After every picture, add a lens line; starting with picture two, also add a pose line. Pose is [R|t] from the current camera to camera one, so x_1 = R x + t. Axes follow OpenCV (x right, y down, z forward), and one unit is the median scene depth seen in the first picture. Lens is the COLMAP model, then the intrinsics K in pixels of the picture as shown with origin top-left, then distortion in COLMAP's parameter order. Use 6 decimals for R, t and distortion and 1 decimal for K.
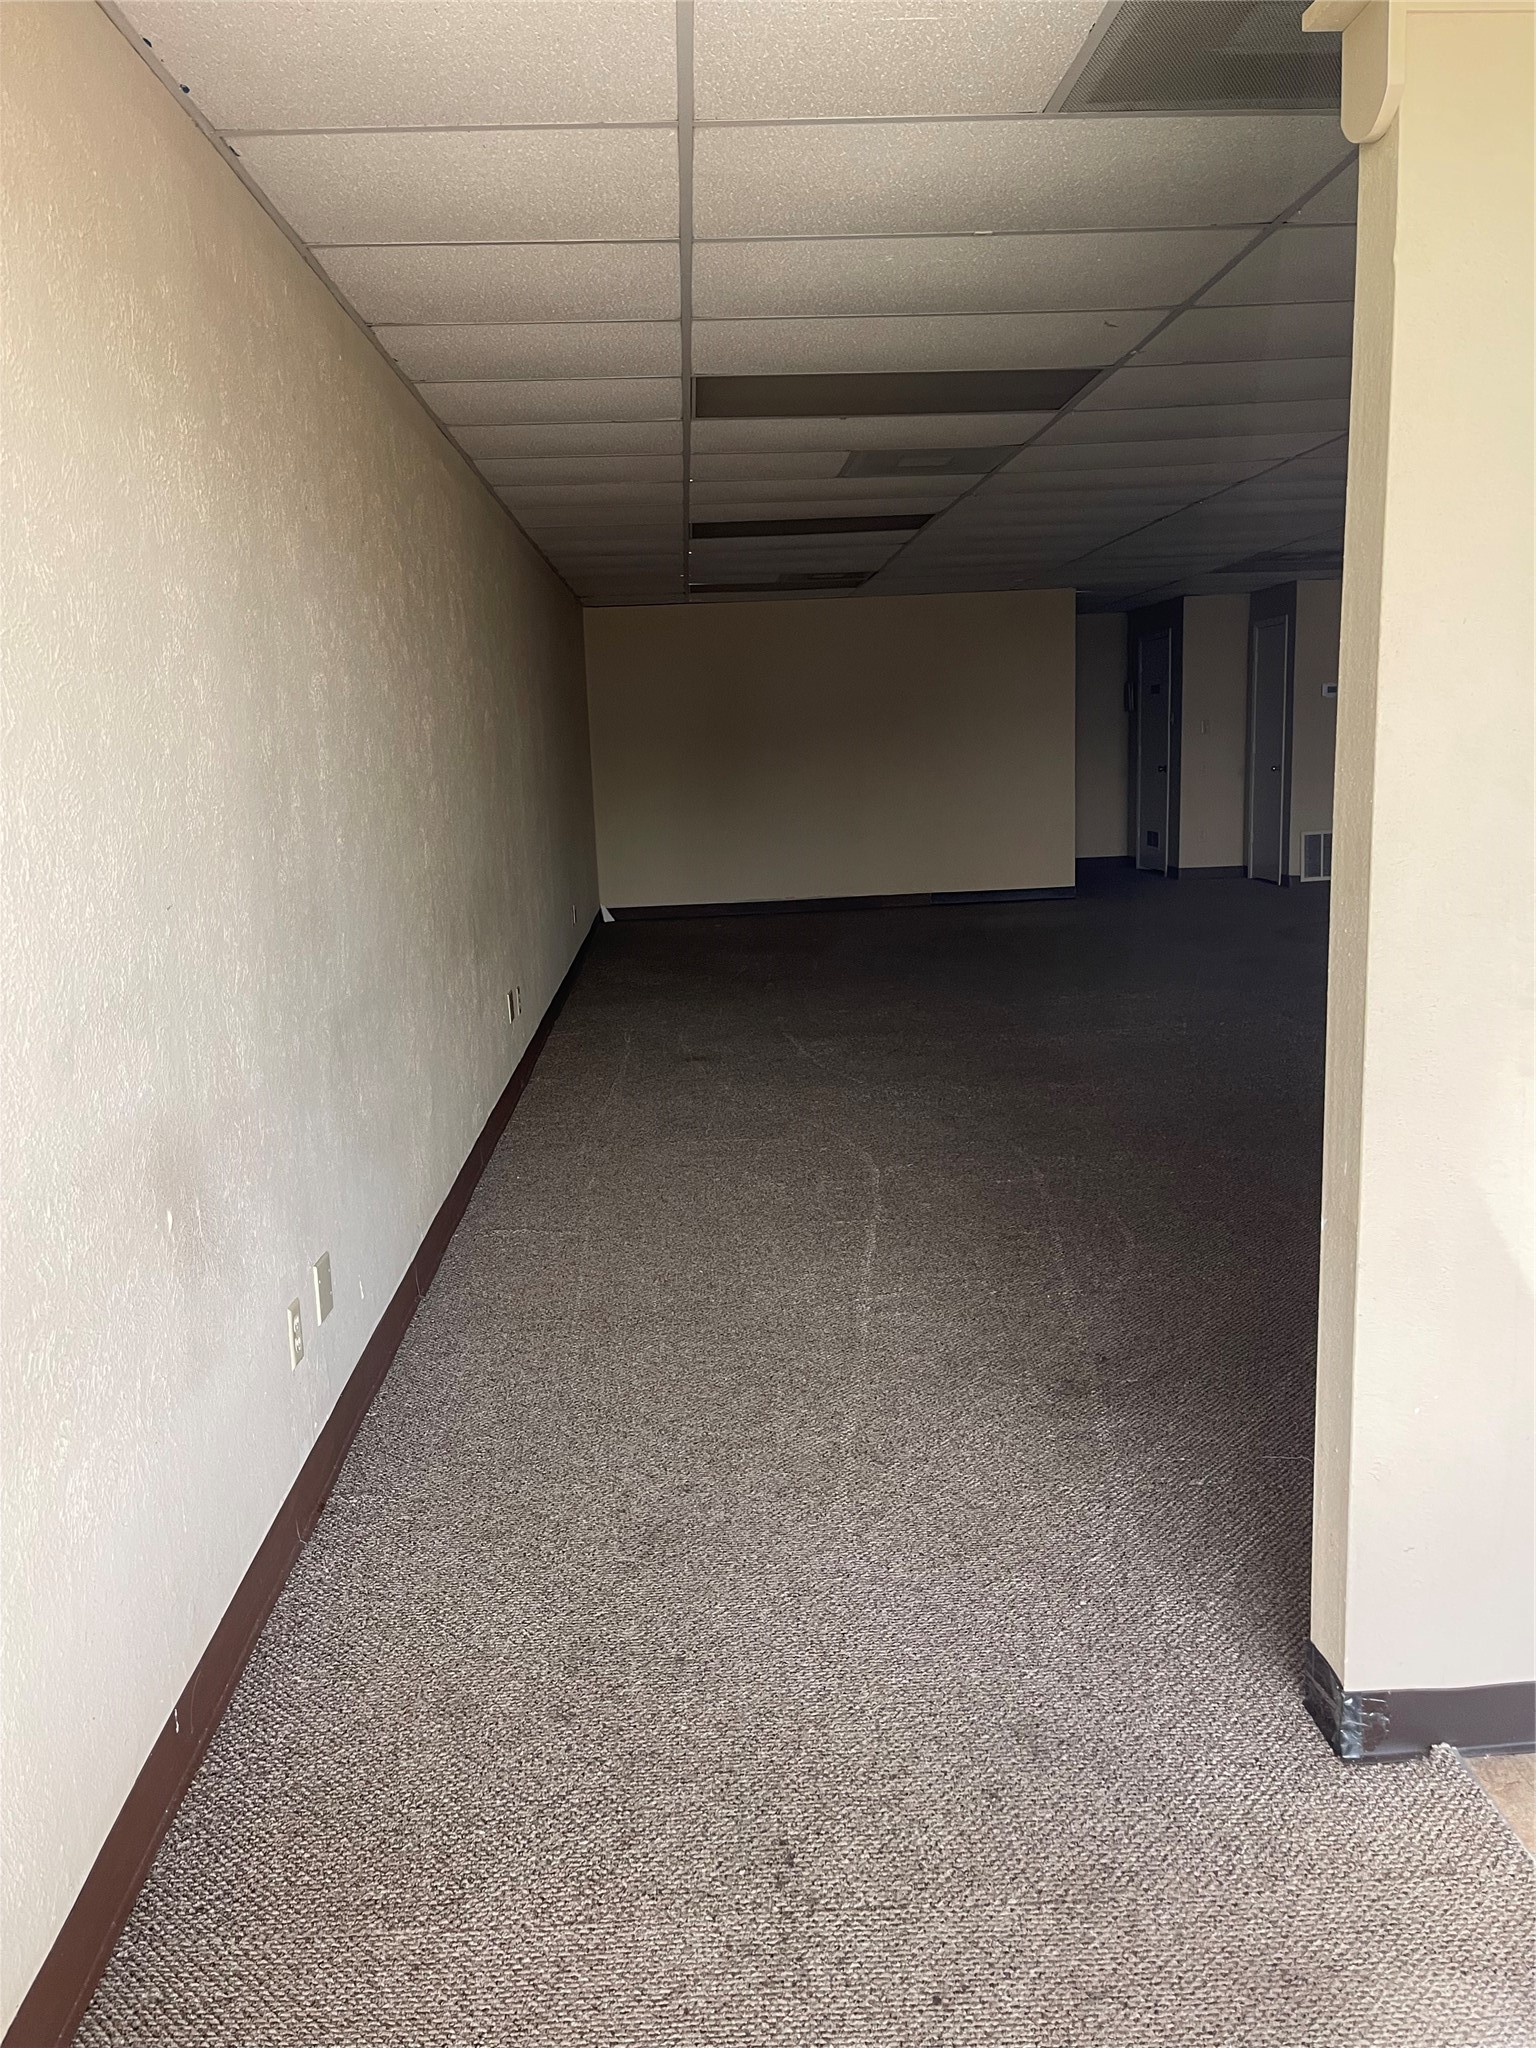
lens RADIAL K [[1582.1, 0, 768.0], [0, 1582.1, 1024.0], [0, 0, 1]] dist [0.029665, -0.005553]
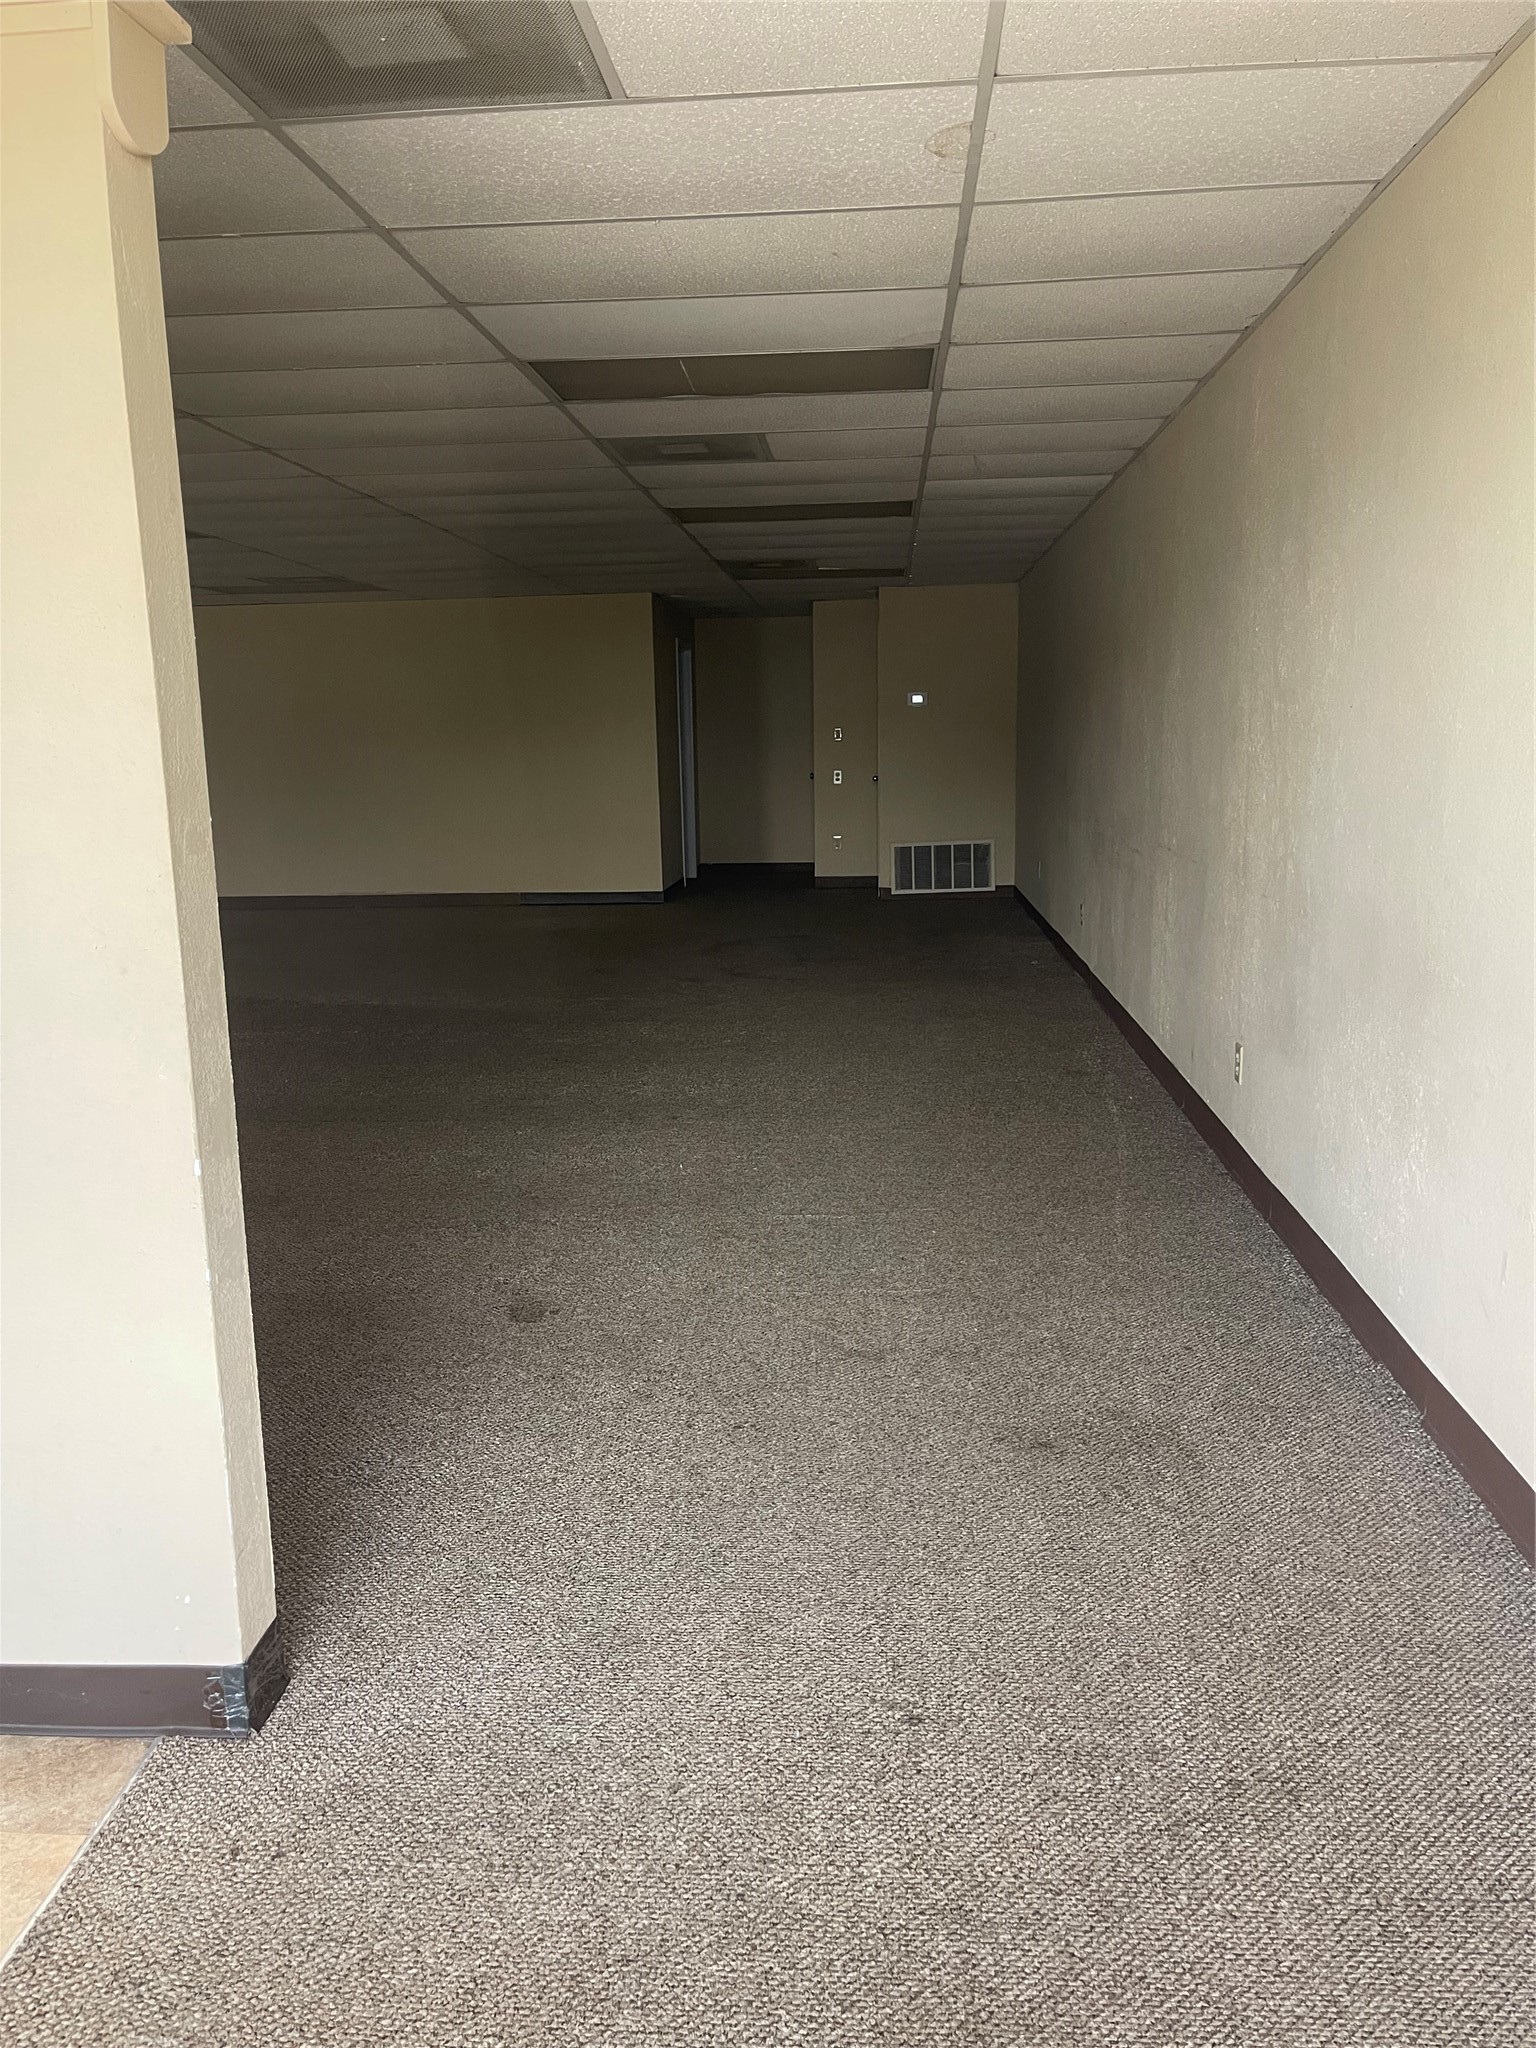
lens RADIAL K [[1582.1, 0, 768.0], [0, 1582.1, 1024.0], [0, 0, 1]] dist [0.029665, -0.005553]
pose [[0.990776, 0.045154, -0.127762, 0.290890], [-0.043058, 0.998890, 0.019117, -0.019317], [0.128483, -0.013440, 0.991621, 0.025143]]
